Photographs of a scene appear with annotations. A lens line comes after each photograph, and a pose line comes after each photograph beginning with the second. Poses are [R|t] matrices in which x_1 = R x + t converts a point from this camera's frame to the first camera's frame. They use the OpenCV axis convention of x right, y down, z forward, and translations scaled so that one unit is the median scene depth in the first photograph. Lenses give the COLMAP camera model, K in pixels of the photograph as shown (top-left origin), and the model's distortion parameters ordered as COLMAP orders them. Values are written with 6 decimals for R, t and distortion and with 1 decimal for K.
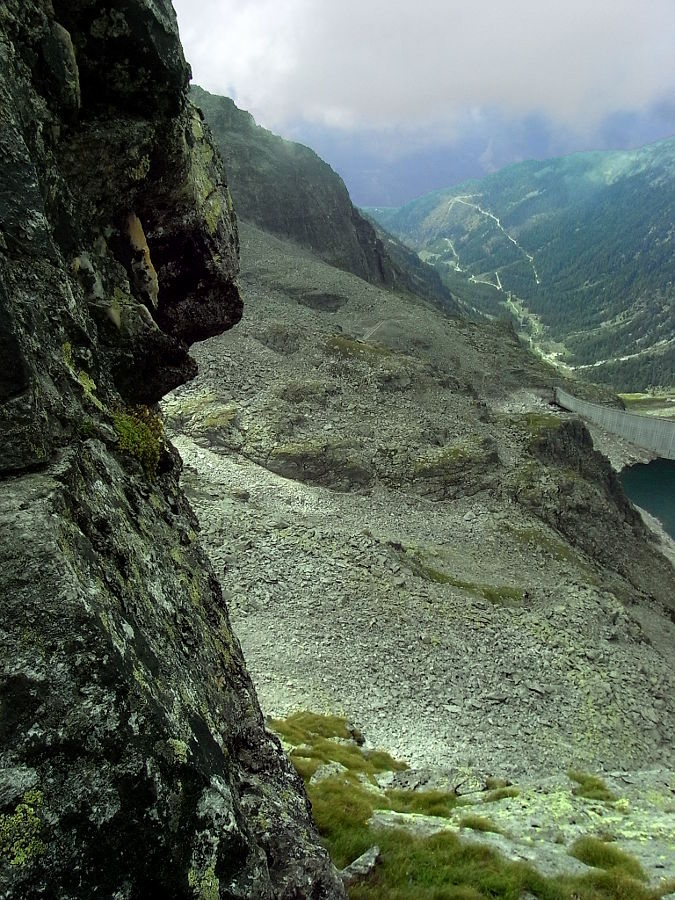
lens RADIAL K [[768.5, 0, 337.5], [0, 768.5, 450.0], [0, 0, 1]] dist [-0.149339, 0.148392]
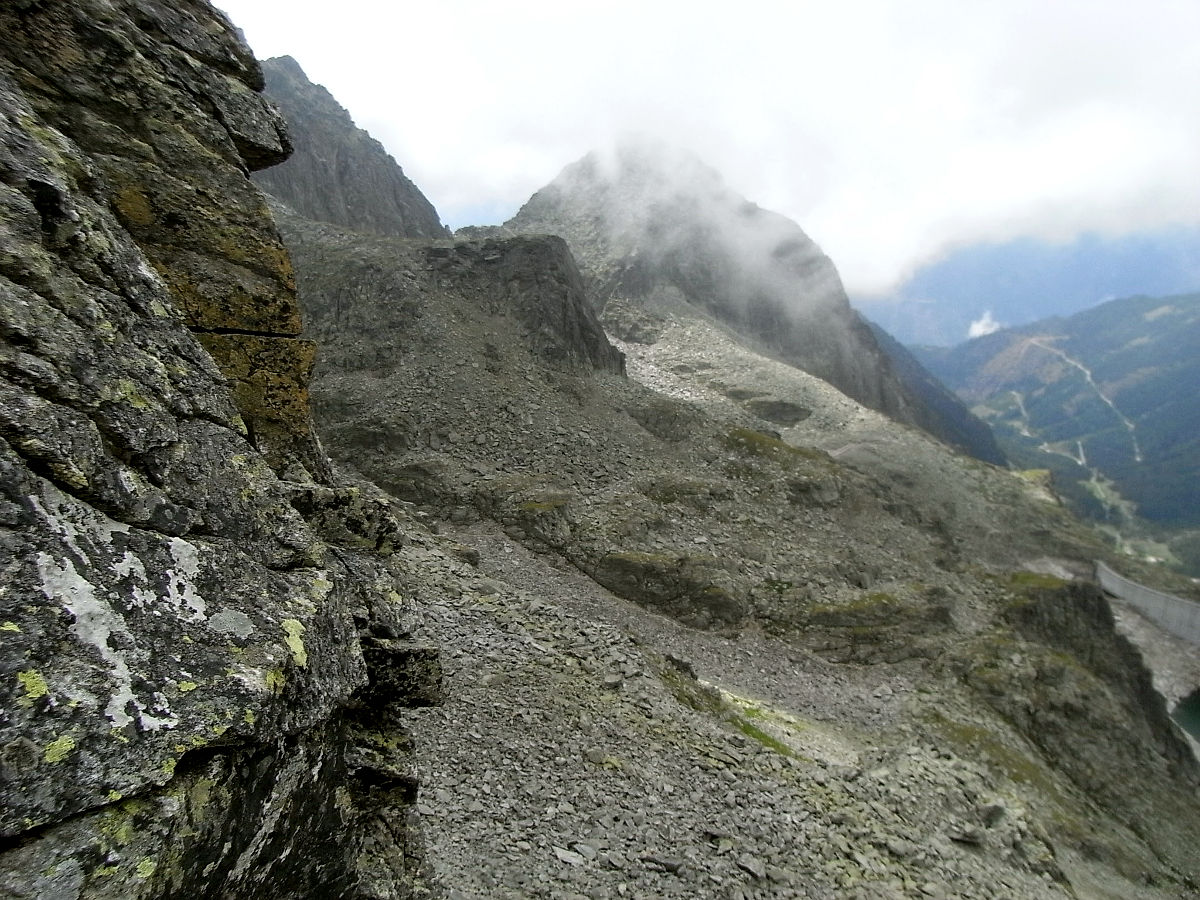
lens RADIAL K [[1024.7, 0, 638.7], [0, 1024.7, 452.8], [0, 0, 1]] dist [-0.149339, 0.148392]
pose [[0.969357, 0.103422, -0.222827, 0.134252], [-0.145577, 0.972474, -0.181941, 0.071238], [0.197877, 0.208804, 0.957729, 0.093701]]
